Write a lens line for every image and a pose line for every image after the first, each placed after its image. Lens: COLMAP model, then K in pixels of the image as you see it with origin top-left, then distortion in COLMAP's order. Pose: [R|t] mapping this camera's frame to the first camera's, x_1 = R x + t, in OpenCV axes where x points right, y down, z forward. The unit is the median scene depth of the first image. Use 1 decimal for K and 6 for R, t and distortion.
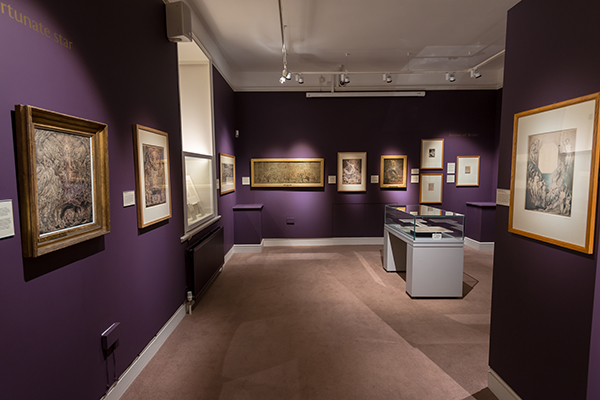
lens RADIAL K [[317.4, 0, 298.9], [0, 317.4, 199.0], [0, 0, 1]] dist [0.002098, 0.000326]
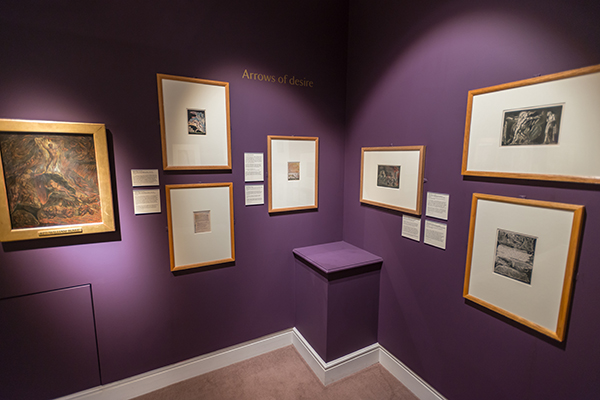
lens RADIAL K [[289.9, 0, 301.3], [0, 289.9, 198.5], [0, 0, 1]] dist [0.013646, -0.000502]
pose [[0.883551, -0.055365, 0.465051, 0.367545], [0.029858, 0.997627, 0.062042, -0.079749], [-0.467382, -0.040932, 0.883107, 0.669845]]
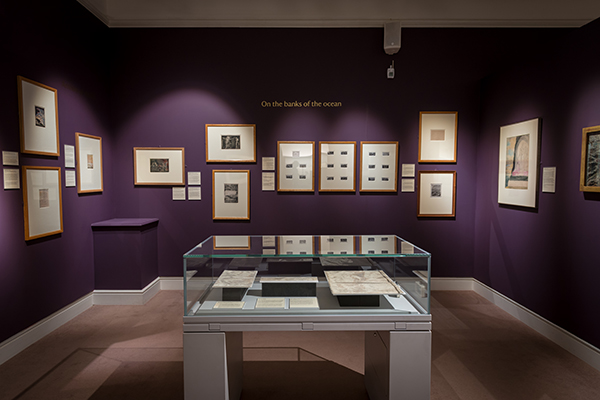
lens RADIAL K [[353.1, 0, 300.2], [0, 353.1, 200.8], [0, 0, 1]] dist [0.005753, 0.000061]
pose [[-0.018149, -0.059588, 0.998058, -0.062041], [0.089392, 0.994128, 0.060979, -0.032030], [-0.995831, 0.090326, -0.012716, 0.668988]]
